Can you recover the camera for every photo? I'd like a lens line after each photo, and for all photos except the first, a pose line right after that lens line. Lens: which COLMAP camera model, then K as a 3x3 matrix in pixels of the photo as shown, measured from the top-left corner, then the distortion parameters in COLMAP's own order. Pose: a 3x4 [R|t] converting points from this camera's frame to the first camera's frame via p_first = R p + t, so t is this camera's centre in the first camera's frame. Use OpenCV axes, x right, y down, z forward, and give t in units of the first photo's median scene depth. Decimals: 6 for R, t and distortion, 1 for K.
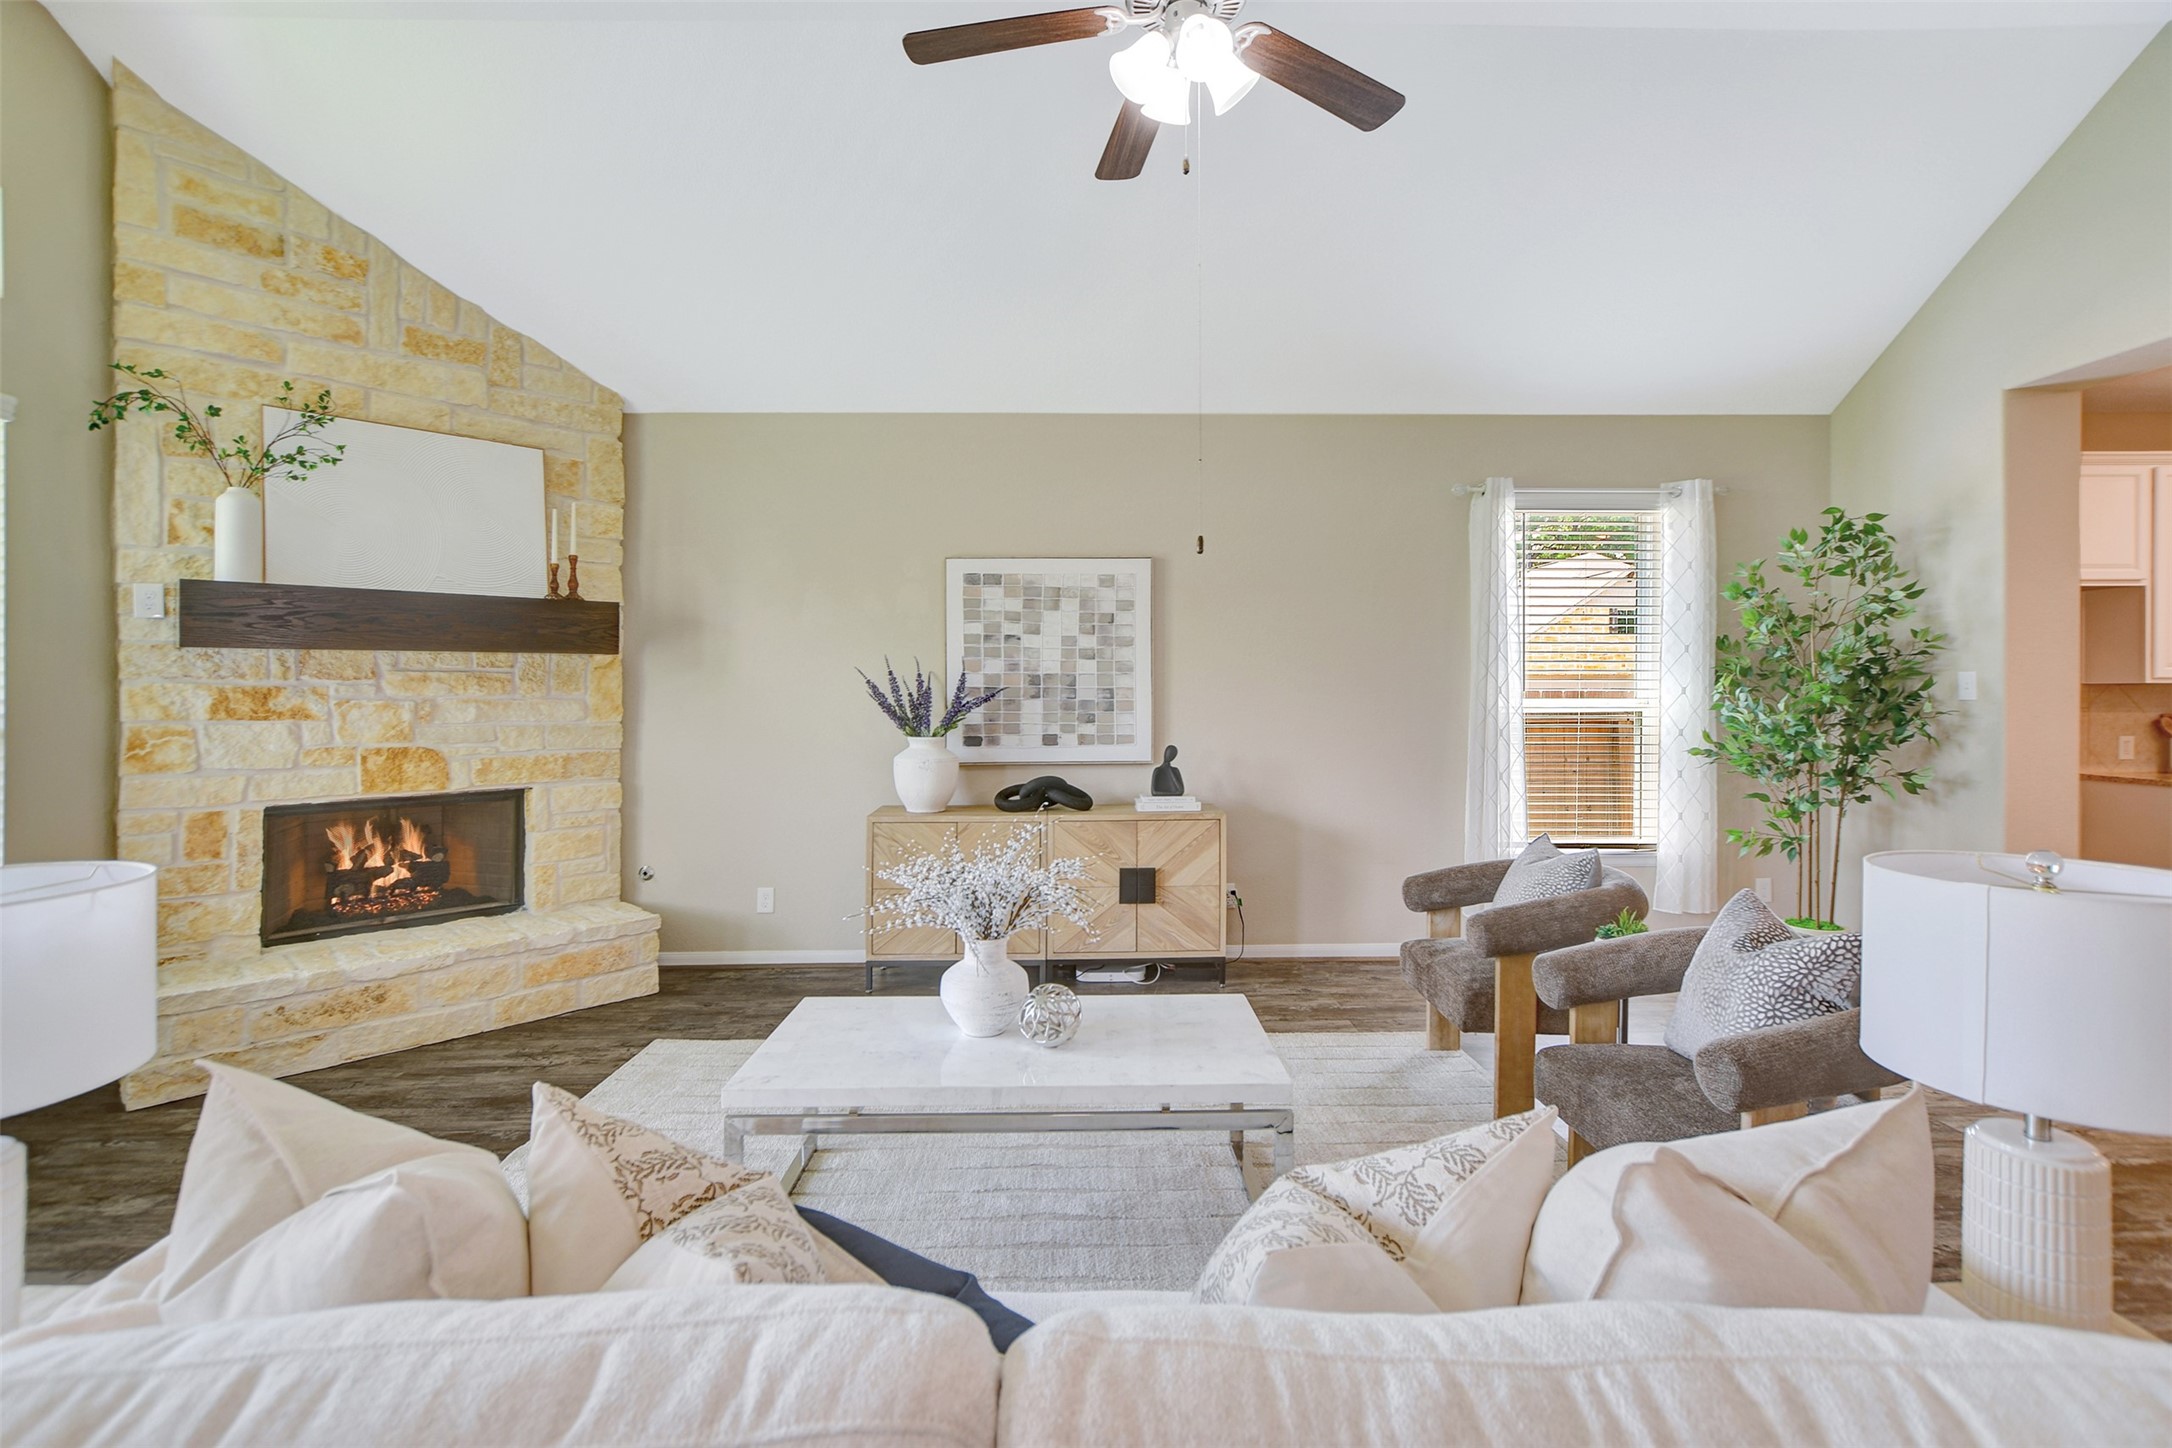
lens RADIAL K [[990.0, 0, 1088.0], [0, 990.0, 689.8], [0, 0, 1]] dist [-0.001366, -0.000506]
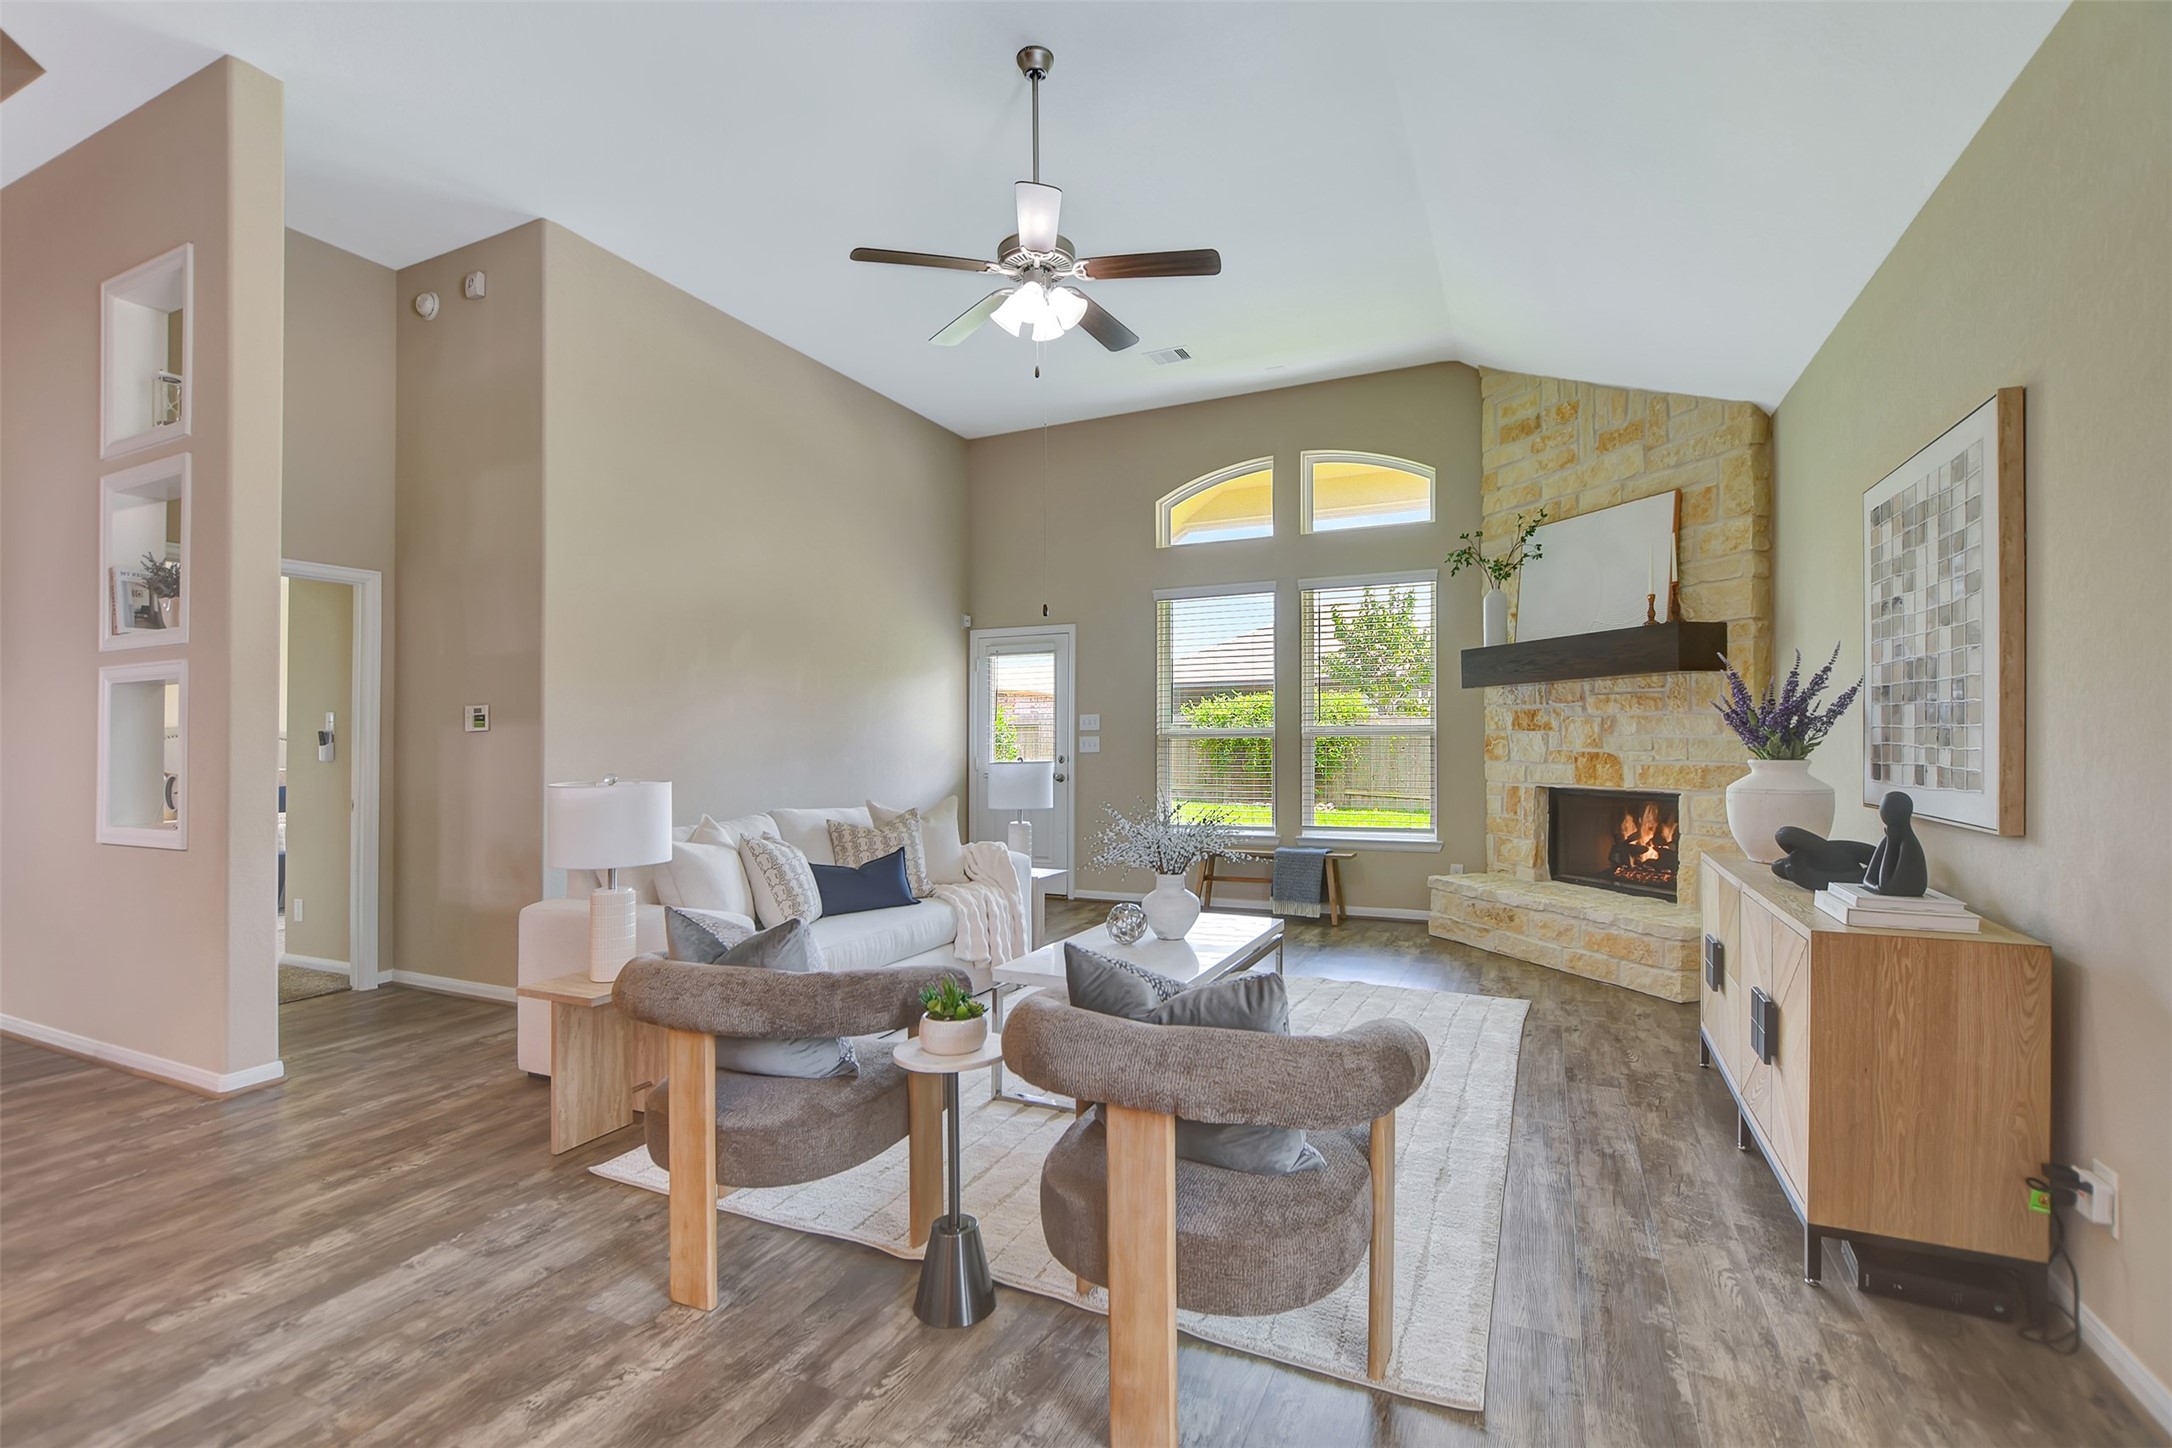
lens RADIAL K [[980.7, 0, 1086.0], [0, 980.7, 724.0], [0, 0, 1]] dist [-0.000251, -0.000062]
pose [[-0.445995, -0.004656, -0.895023, 0.768839], [0.010114, 0.999896, -0.010241, 0.025985], [0.894978, -0.013620, -0.445902, 0.946035]]
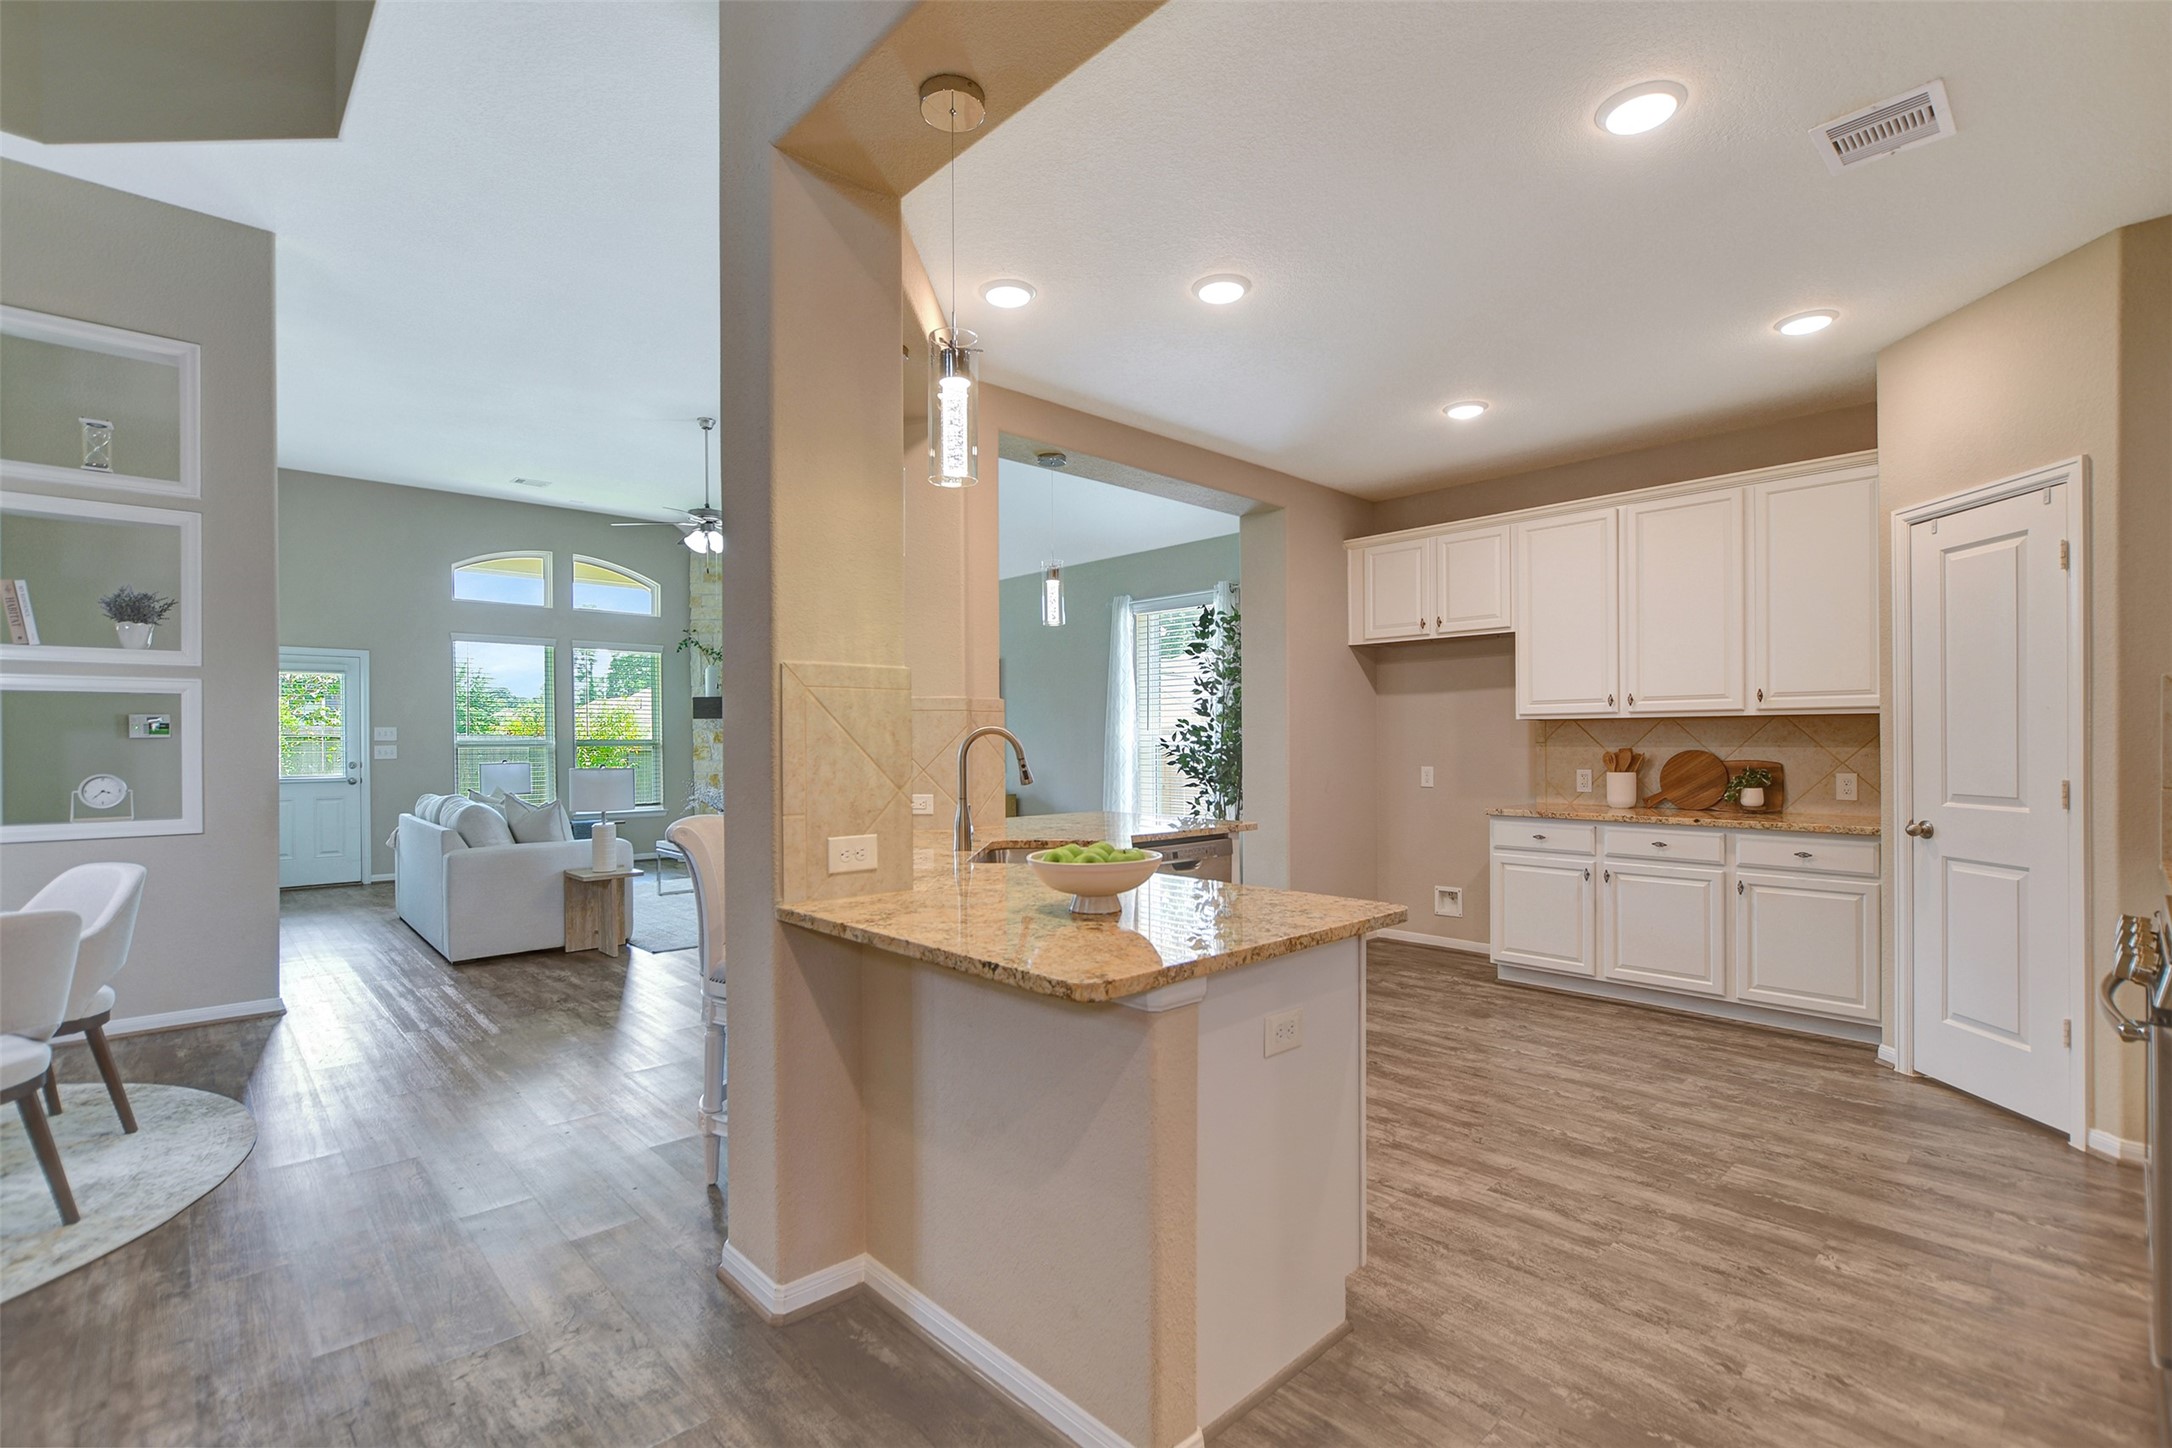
lens RADIAL K [[979.9, 0, 1088.5], [0, 979.9, 748.2], [0, 0, 1]] dist [-0.009463, -0.000590]
pose [[0.666087, 0.006005, -0.745850, 1.774997], [-0.000015, 0.999968, 0.008038, 0.018890], [0.745874, -0.005342, 0.666065, -0.103728]]
